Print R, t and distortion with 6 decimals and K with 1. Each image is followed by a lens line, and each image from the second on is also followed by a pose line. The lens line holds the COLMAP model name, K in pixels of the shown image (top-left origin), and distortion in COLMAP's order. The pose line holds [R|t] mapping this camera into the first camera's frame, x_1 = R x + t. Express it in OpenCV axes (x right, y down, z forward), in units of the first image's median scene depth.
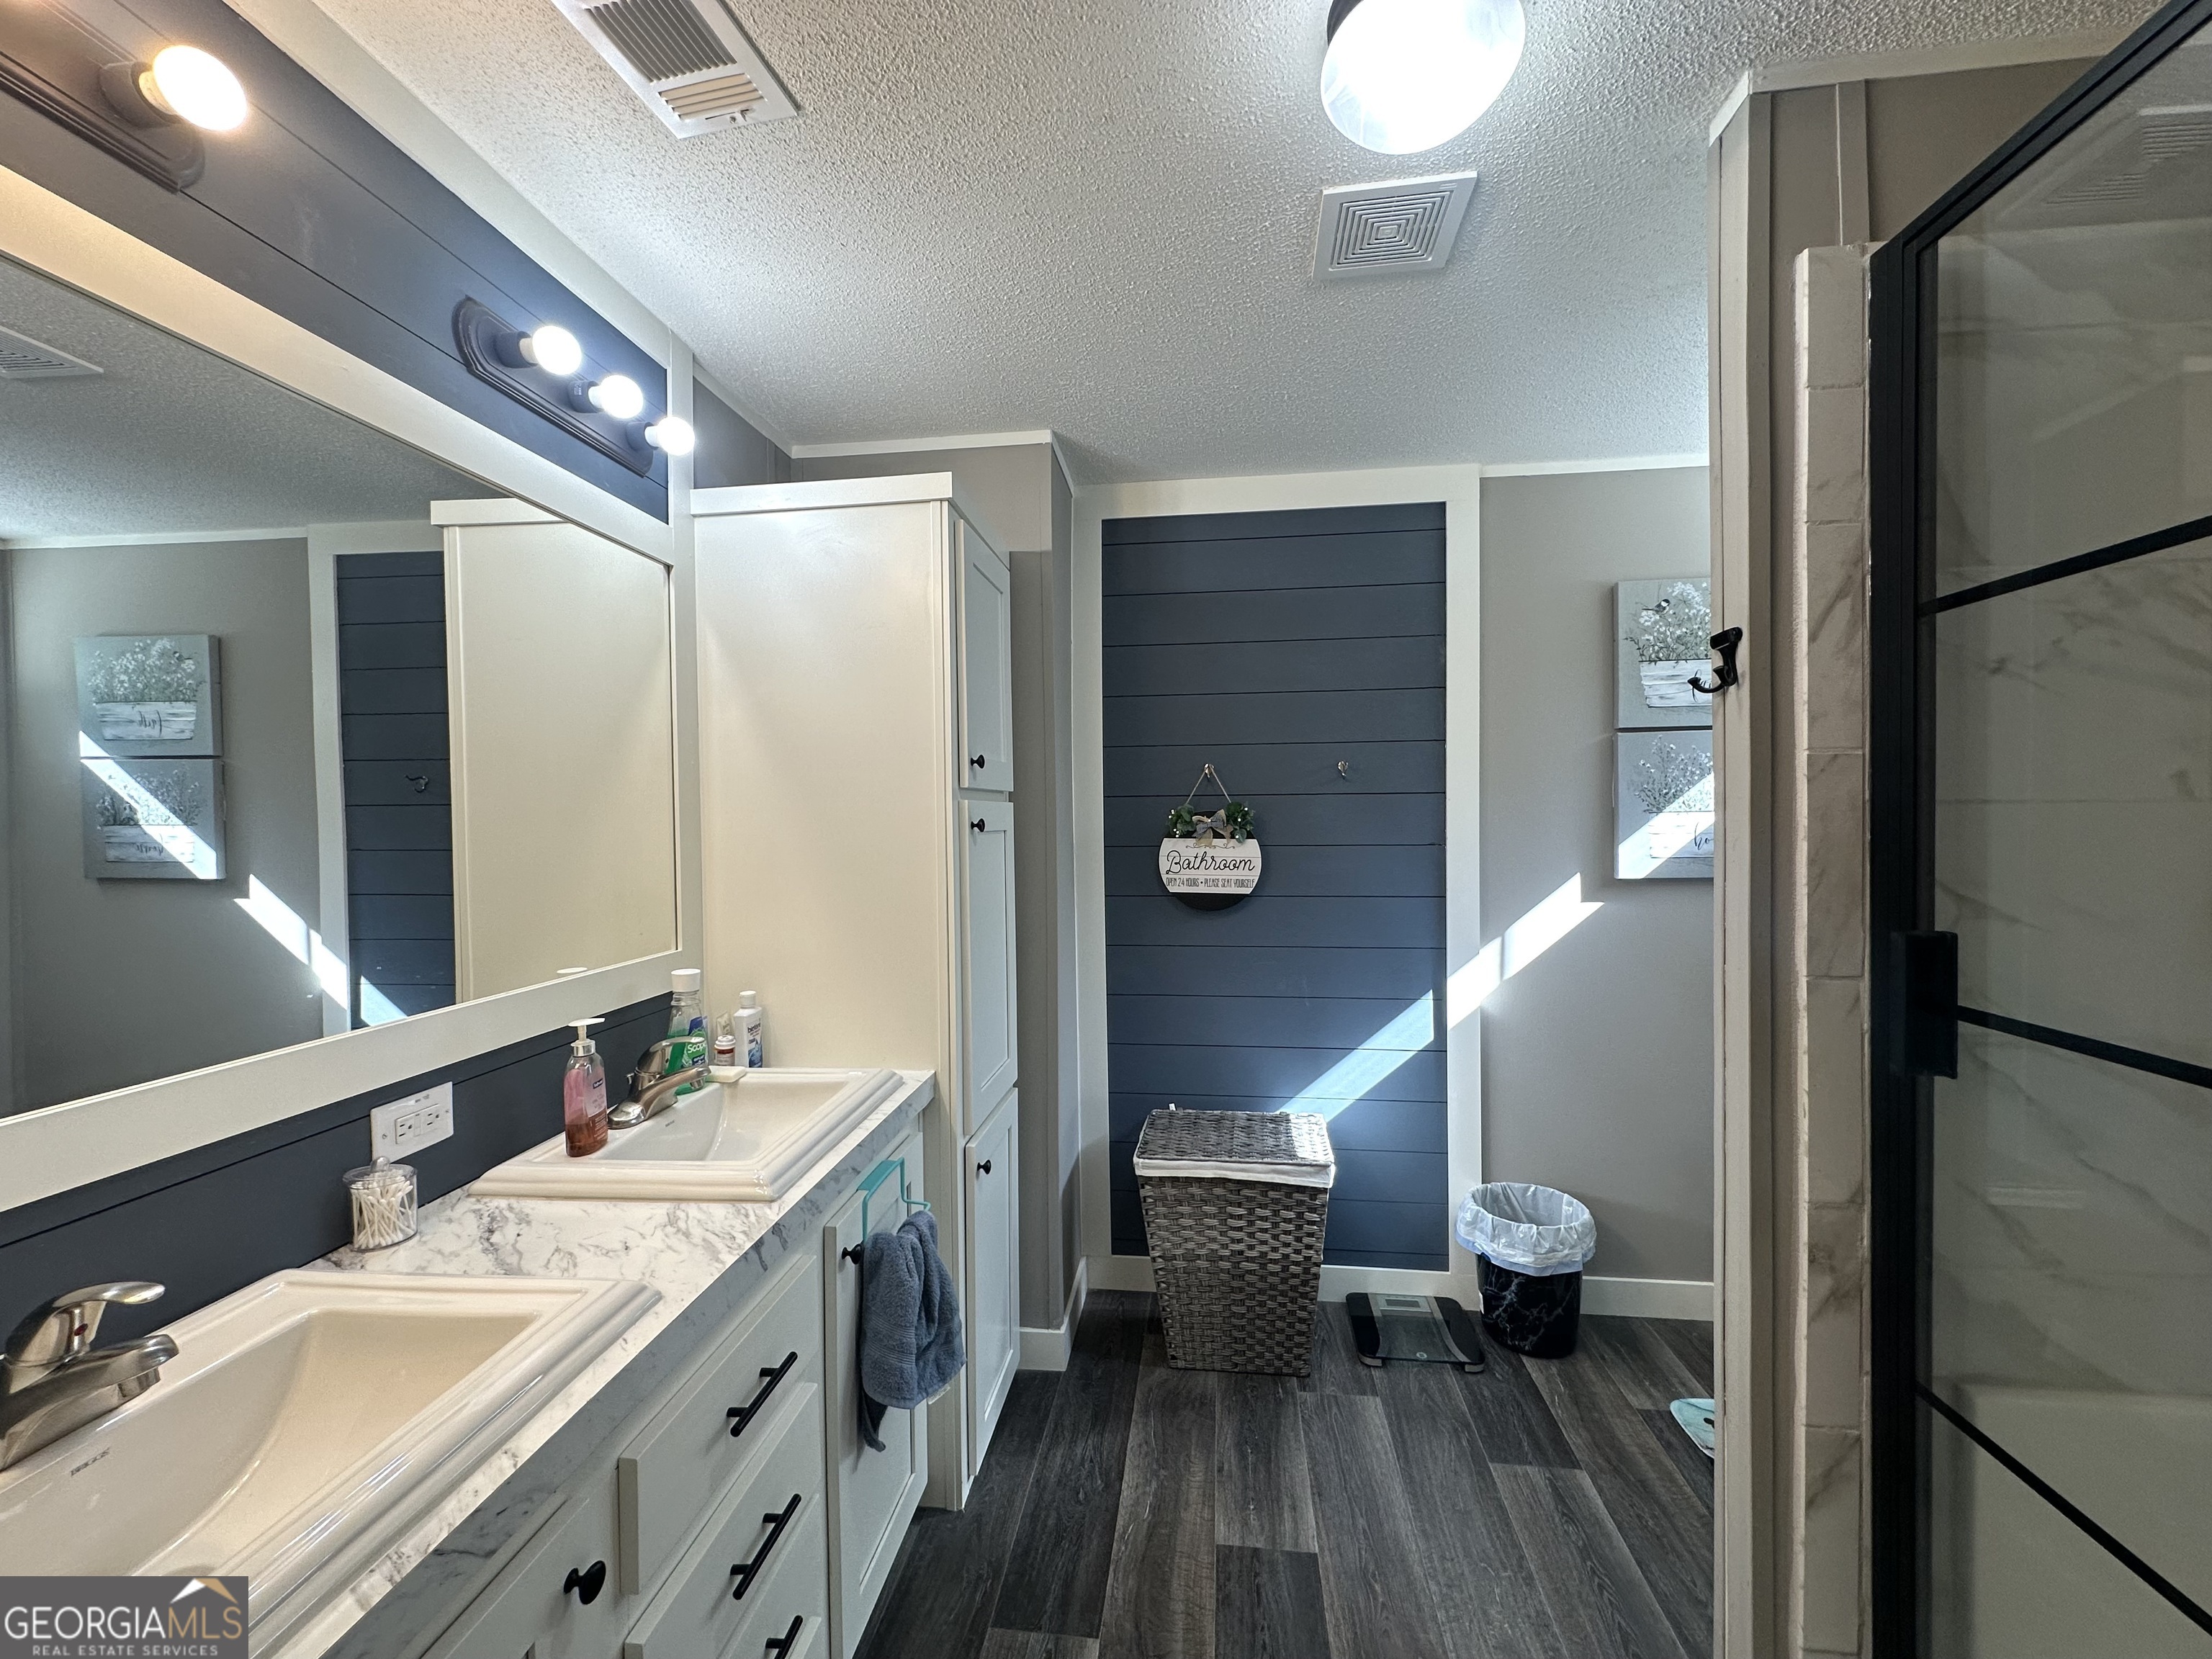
lens RADIAL K [[880.0, 0, 1085.5], [0, 880.0, 828.6], [0, 0, 1]] dist [-0.003318, 0.001397]
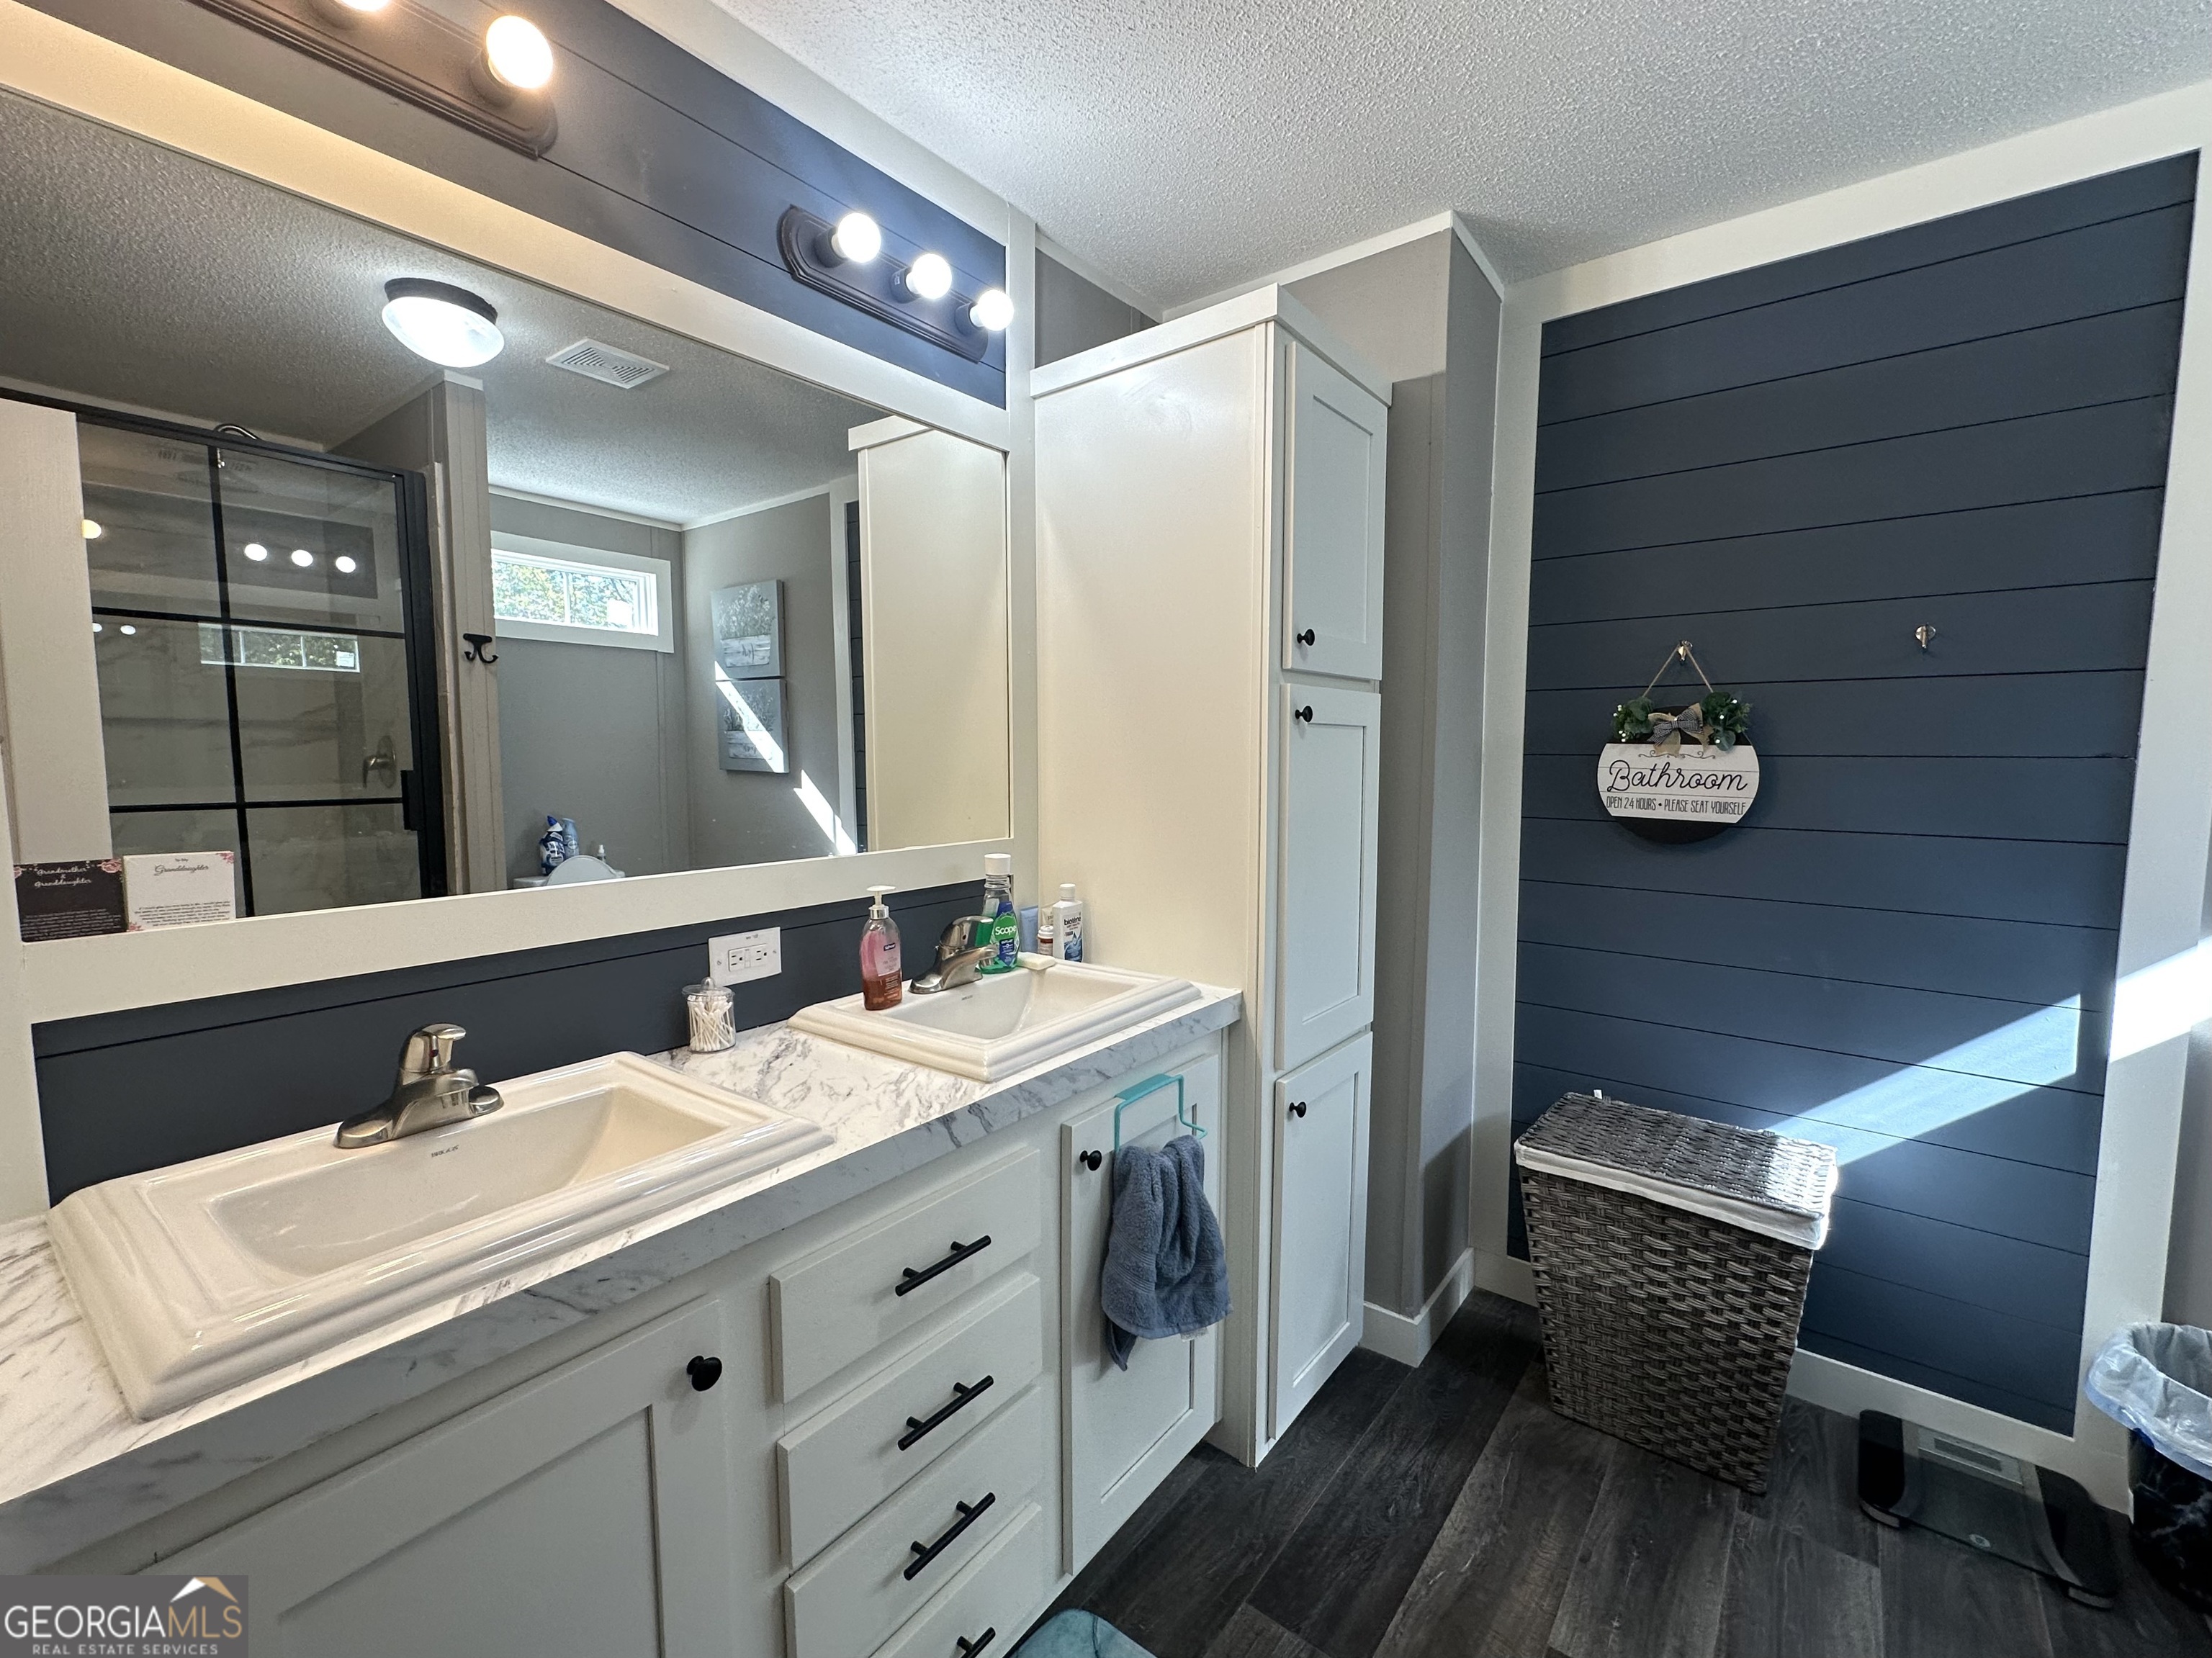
lens RADIAL K [[913.7, 0, 1101.5], [0, 913.7, 827.8], [0, 0, 1]] dist [-0.003592, 0.000802]
pose [[0.857060, 0.056054, -0.512158, 0.140790], [-0.018981, 0.996824, 0.077337, 0.034962], [0.514866, -0.056561, 0.855403, 0.120703]]
